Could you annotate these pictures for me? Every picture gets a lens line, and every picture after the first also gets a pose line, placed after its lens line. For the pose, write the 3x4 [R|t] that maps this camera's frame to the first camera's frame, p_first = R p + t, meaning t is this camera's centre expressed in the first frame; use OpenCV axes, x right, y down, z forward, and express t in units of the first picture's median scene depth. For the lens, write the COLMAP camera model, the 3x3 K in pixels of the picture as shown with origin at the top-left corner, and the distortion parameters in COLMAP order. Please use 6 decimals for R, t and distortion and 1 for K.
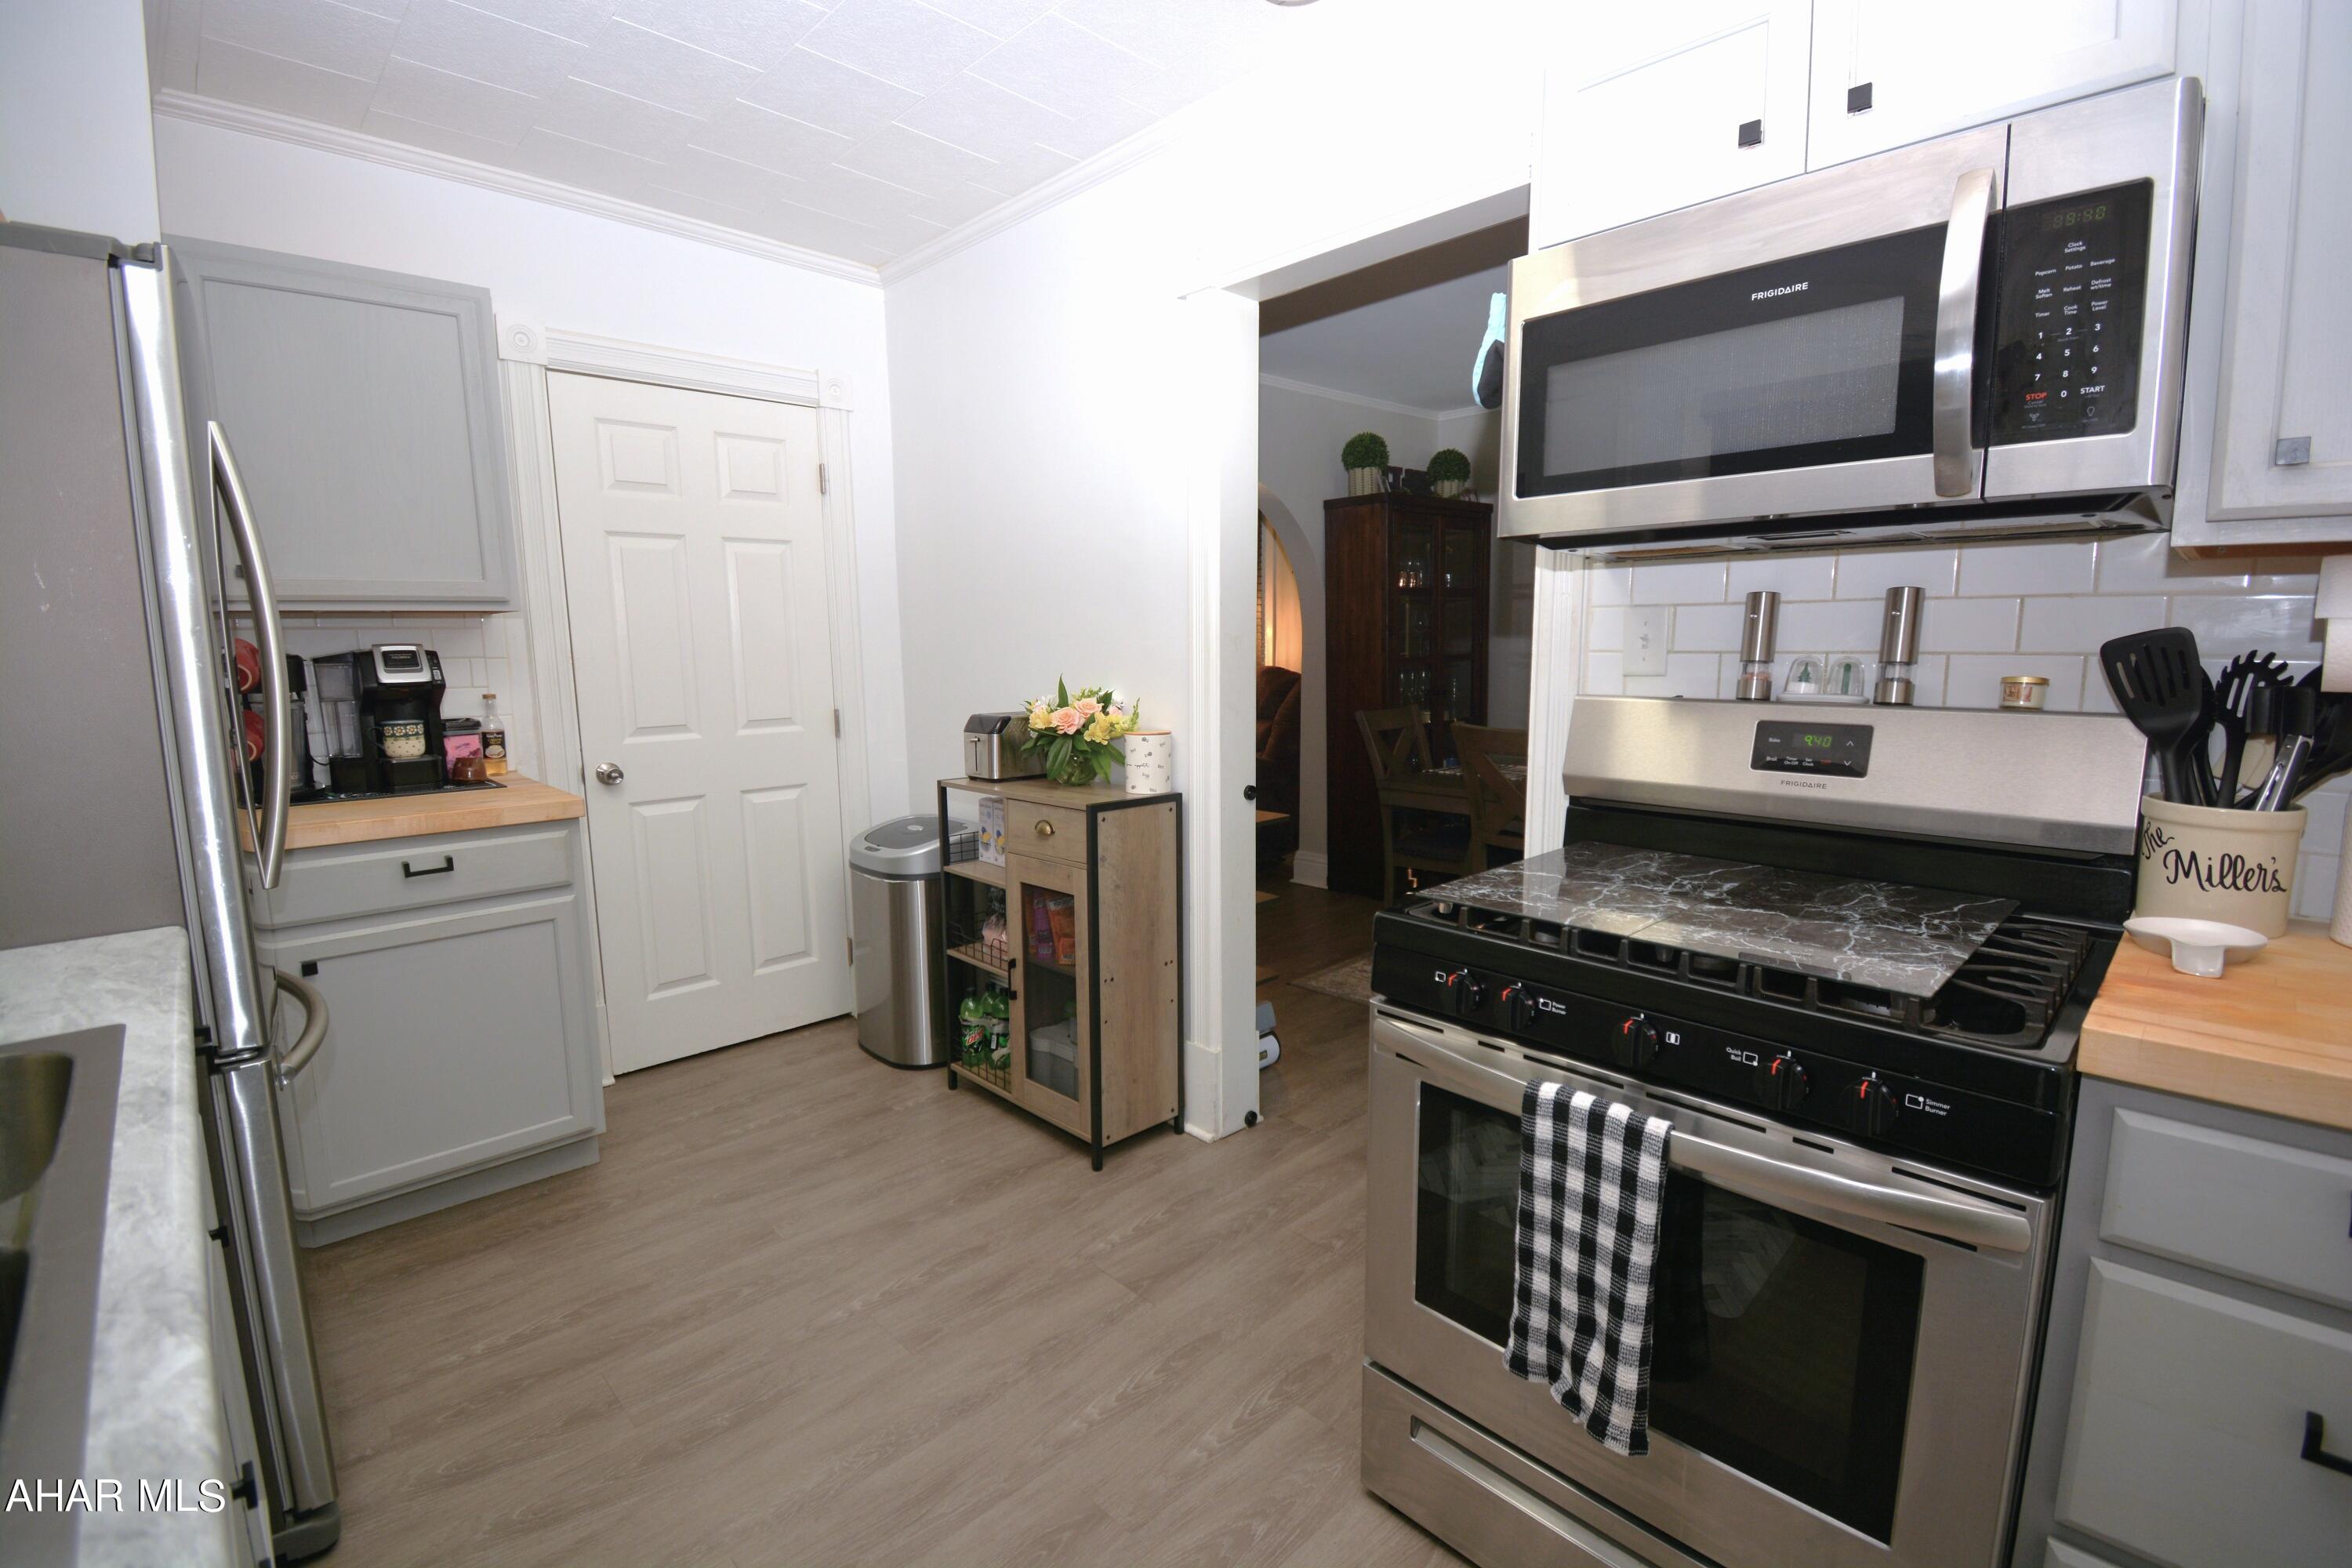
lens RADIAL K [[1047.3, 0, 1187.6], [0, 1047.3, 782.0], [0, 0, 1]] dist [-0.003236, -0.010526]
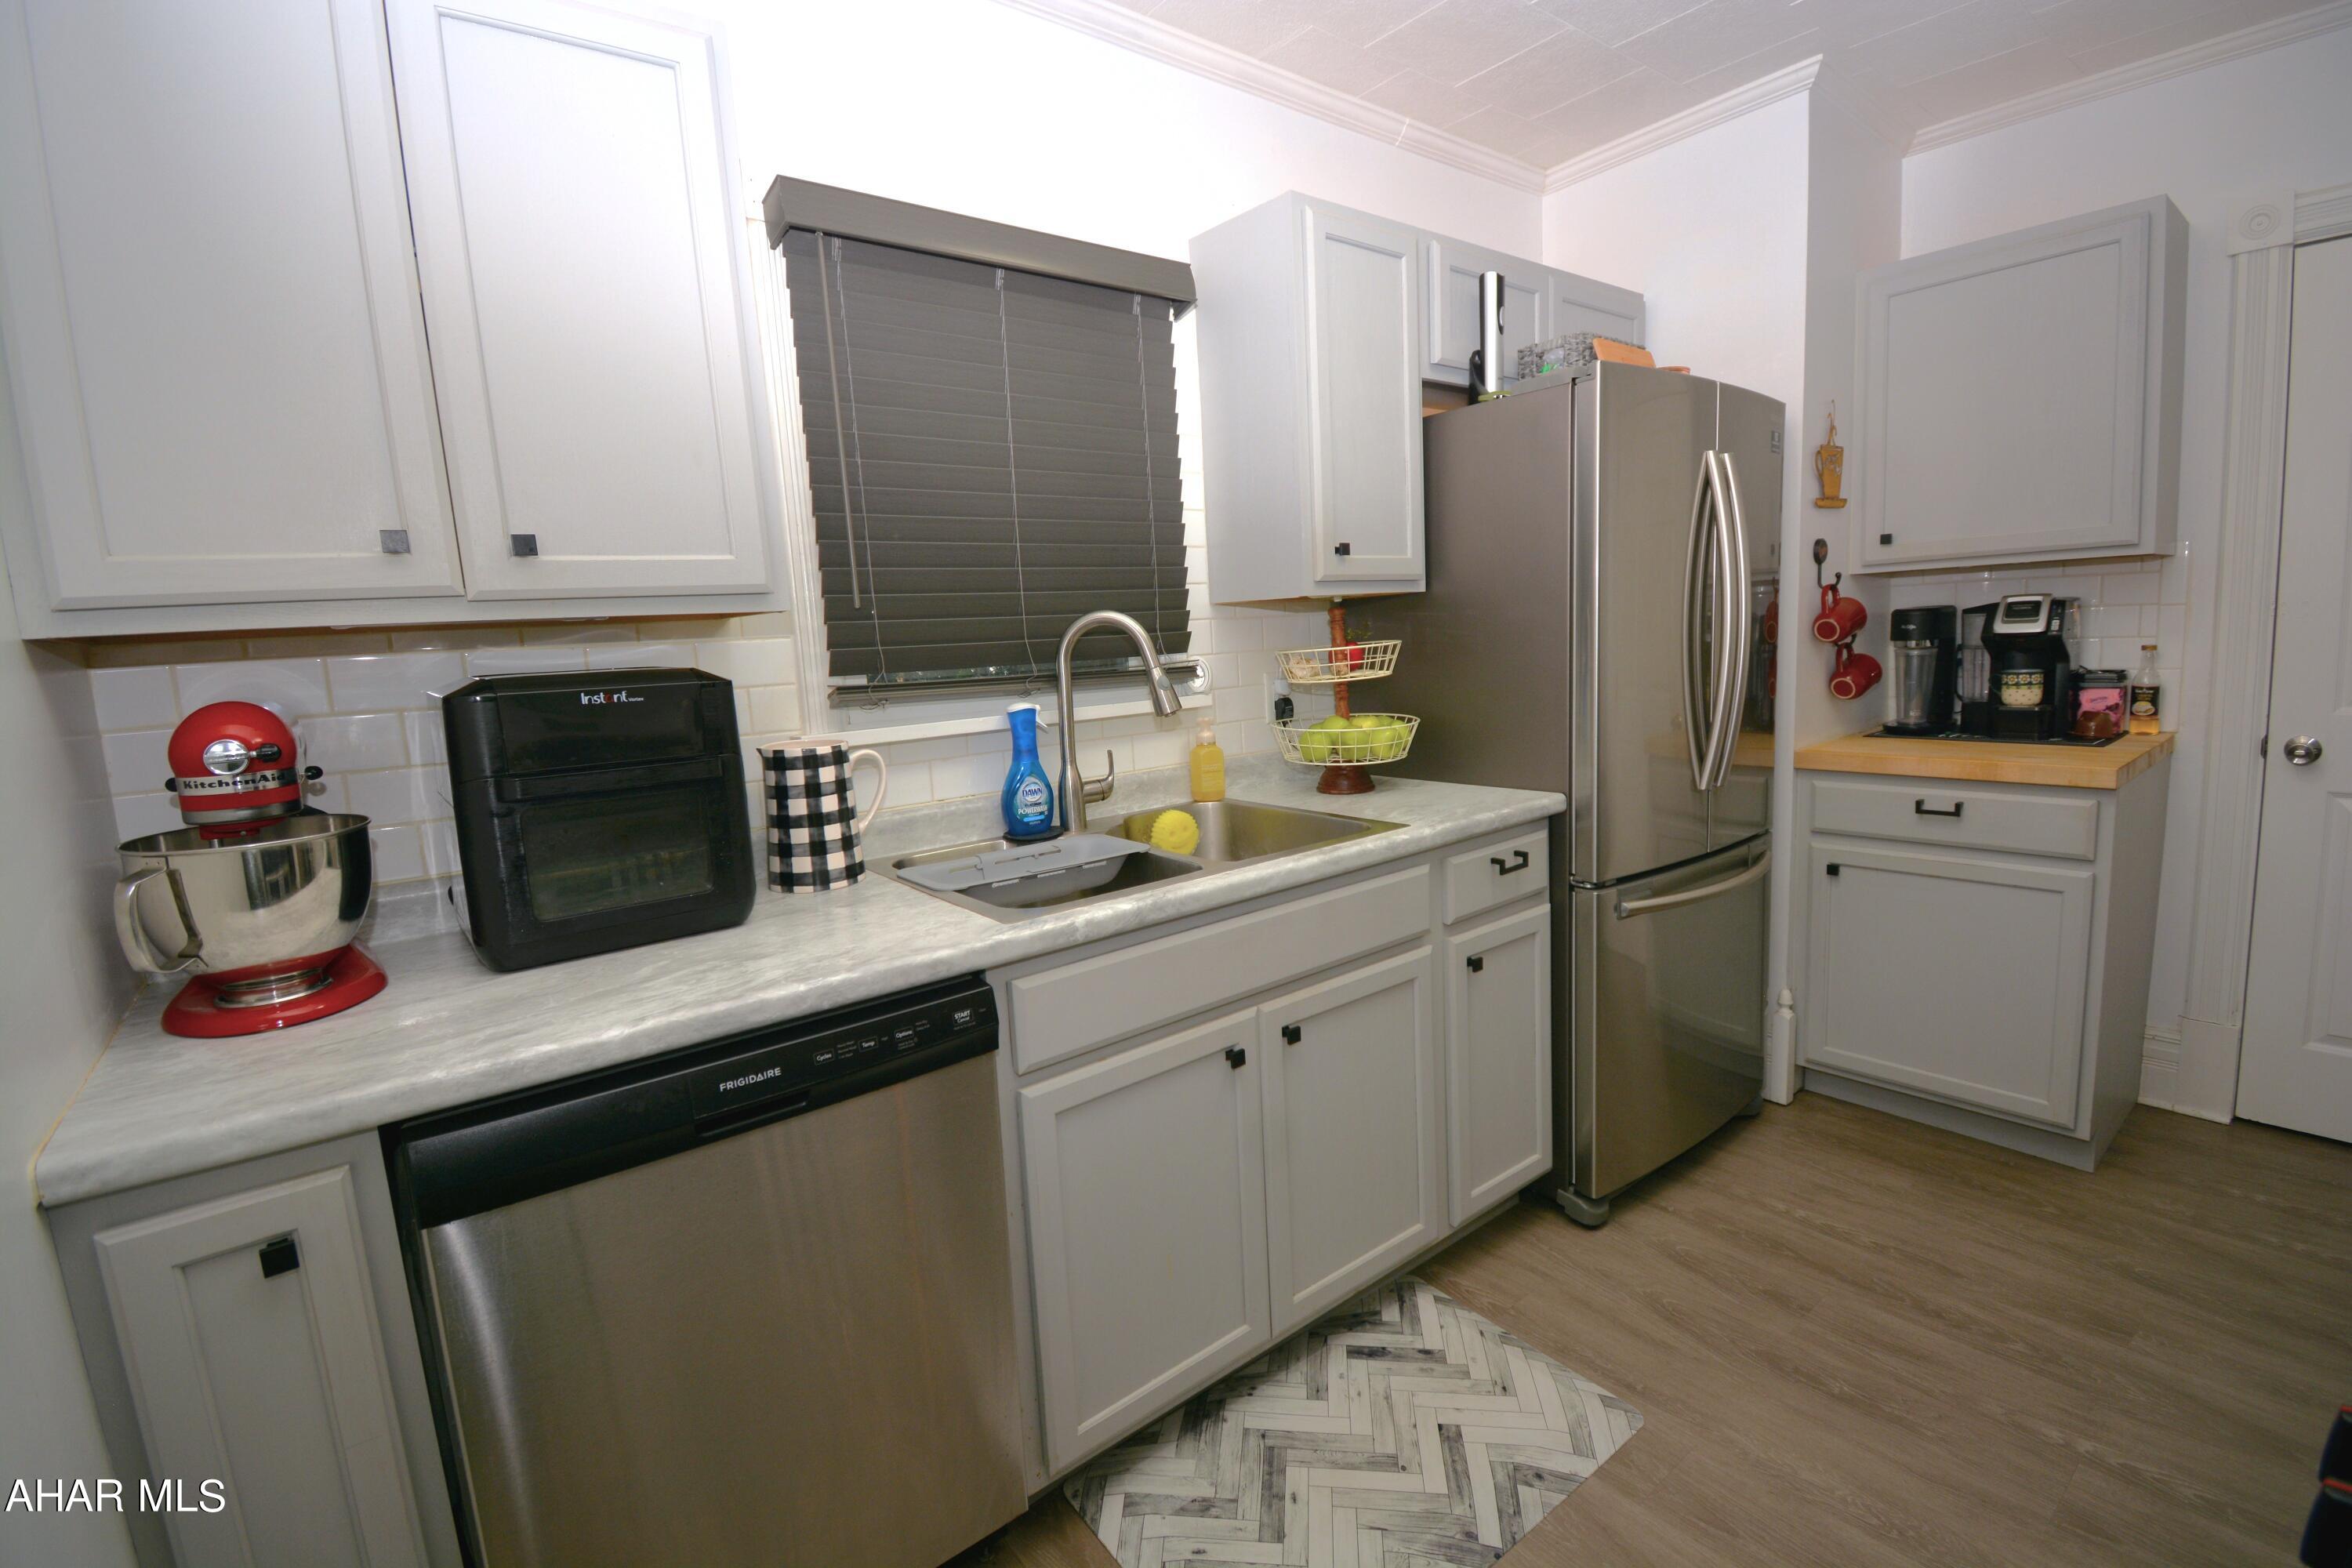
lens RADIAL K [[1047.3, 0, 1186.4], [0, 1047.3, 783.0], [0, 0, 1]] dist [-0.003236, -0.010526]
pose [[-0.097859, 0.157173, -0.982711, 0.353629], [-0.082230, 0.982797, 0.165375, -0.051456], [0.991797, 0.096992, -0.083251, 0.282620]]
